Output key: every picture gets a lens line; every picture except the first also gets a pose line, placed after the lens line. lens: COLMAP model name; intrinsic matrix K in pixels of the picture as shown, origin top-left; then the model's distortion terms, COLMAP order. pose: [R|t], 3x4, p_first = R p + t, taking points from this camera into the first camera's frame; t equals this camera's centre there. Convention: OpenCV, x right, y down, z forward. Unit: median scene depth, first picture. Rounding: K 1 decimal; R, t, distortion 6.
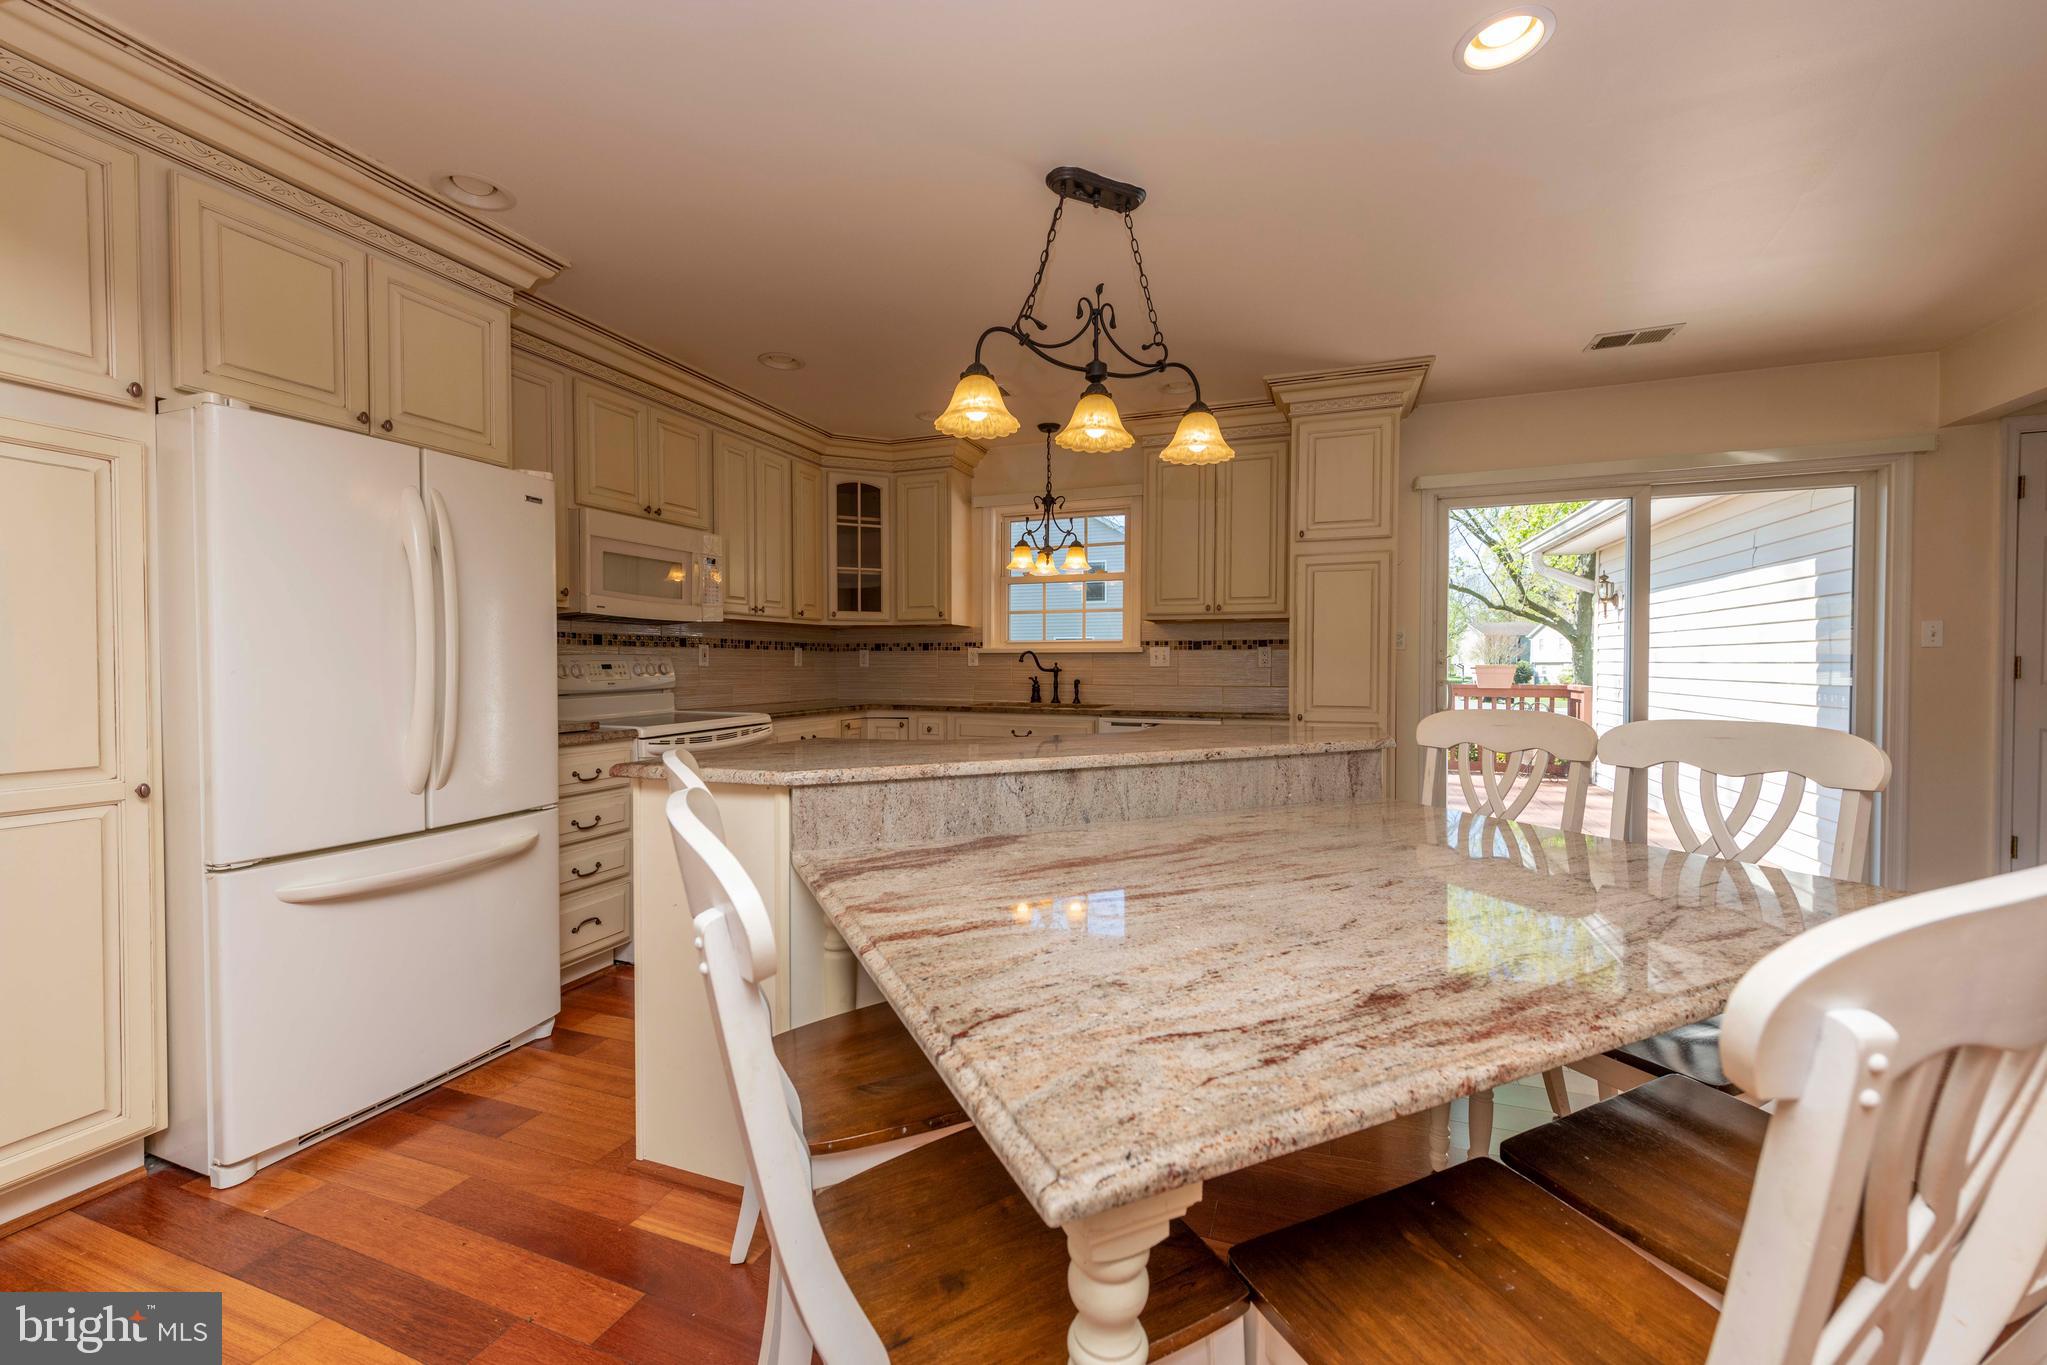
lens RADIAL K [[813.4, 0, 1023.5], [0, 813.4, 682.5], [0, 0, 1]] dist [0.002443, -0.000007]
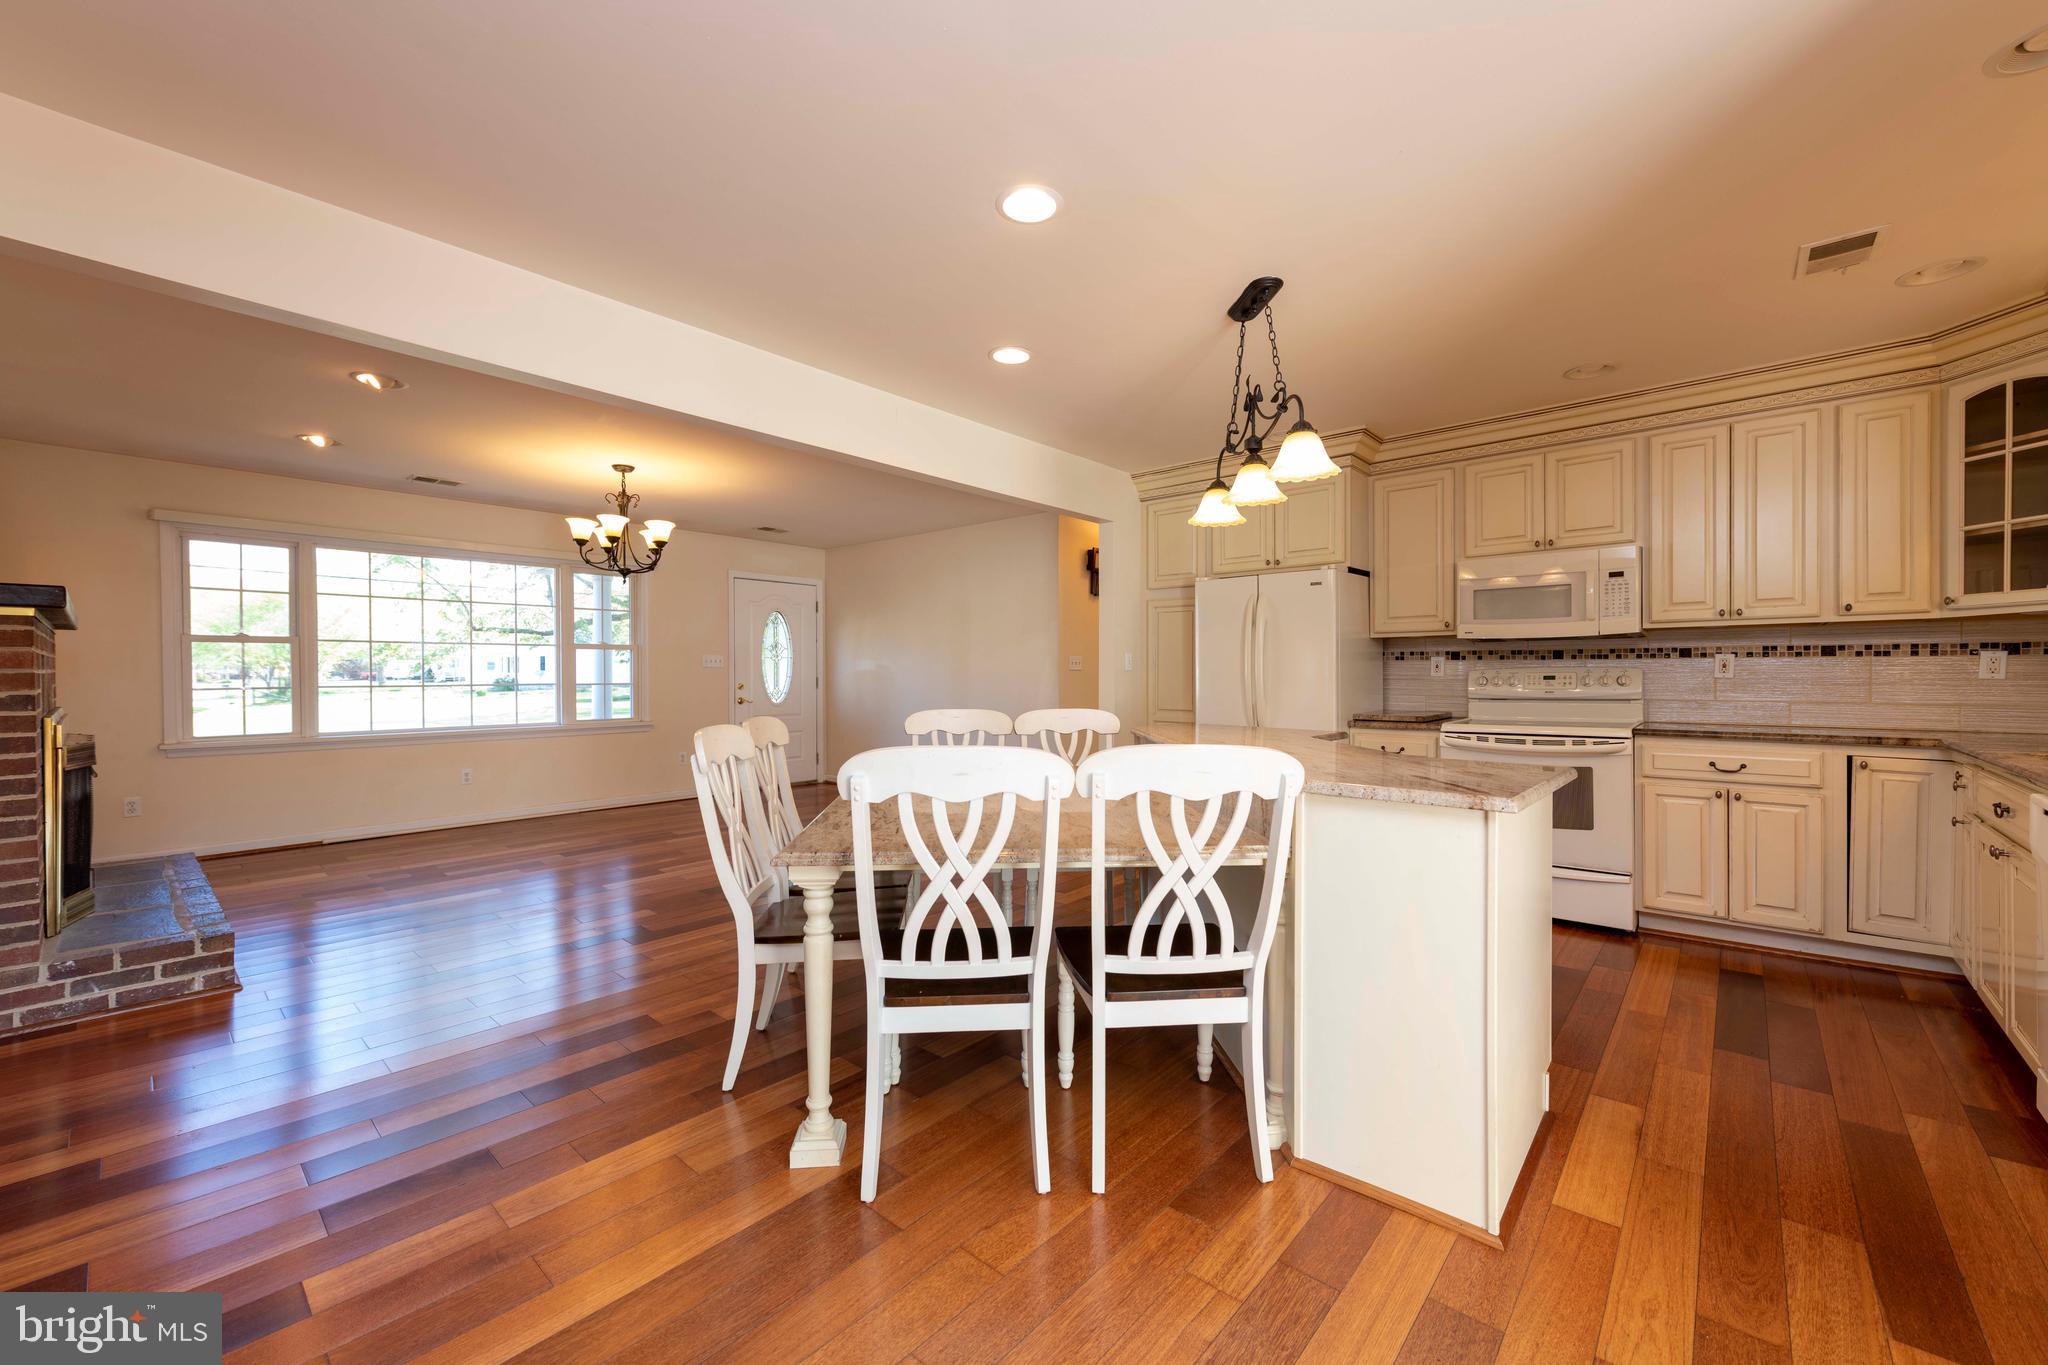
lens RADIAL K [[803.3, 0, 1021.5], [0, 803.3, 680.5], [0, 0, 1]] dist [0.008243, -0.000168]
pose [[-0.360782, 0.014222, -0.932542, 0.662926], [-0.016443, 0.999631, 0.021607, -0.021416], [0.932505, 0.023129, -0.360415, 0.544313]]
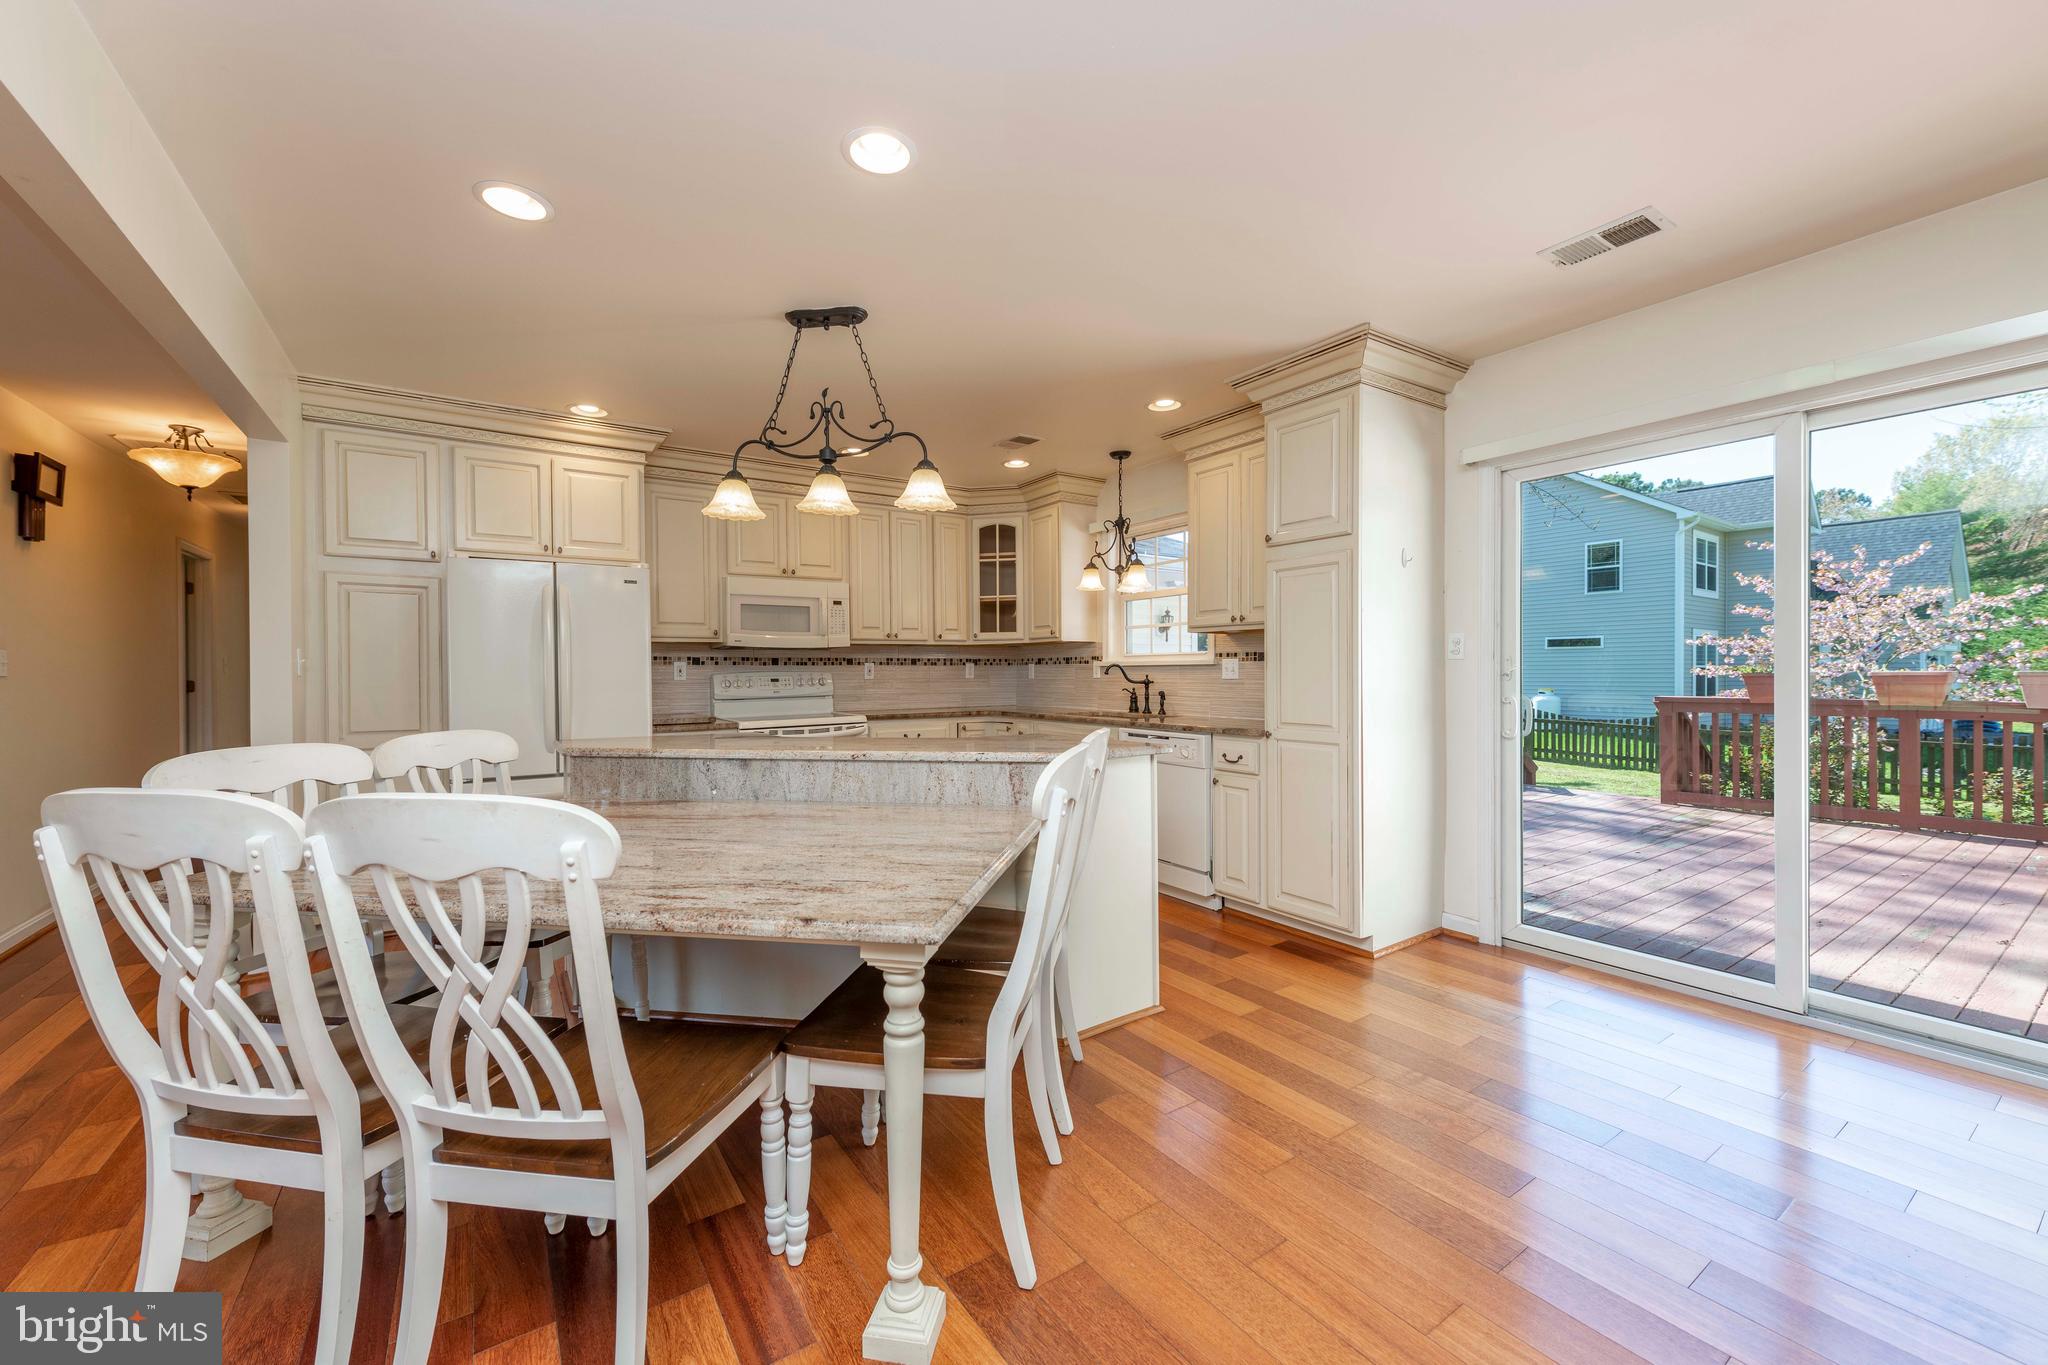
lens RADIAL K [[803.3, 0, 1021.5], [0, 803.3, 680.5], [0, 0, 1]] dist [0.008243, -0.000168]
pose [[0.811484, 0.000854, -0.584374, 0.528307], [-0.006676, 0.999947, -0.007810, -0.008186], [0.584336, 0.010239, 0.811447, 0.070787]]
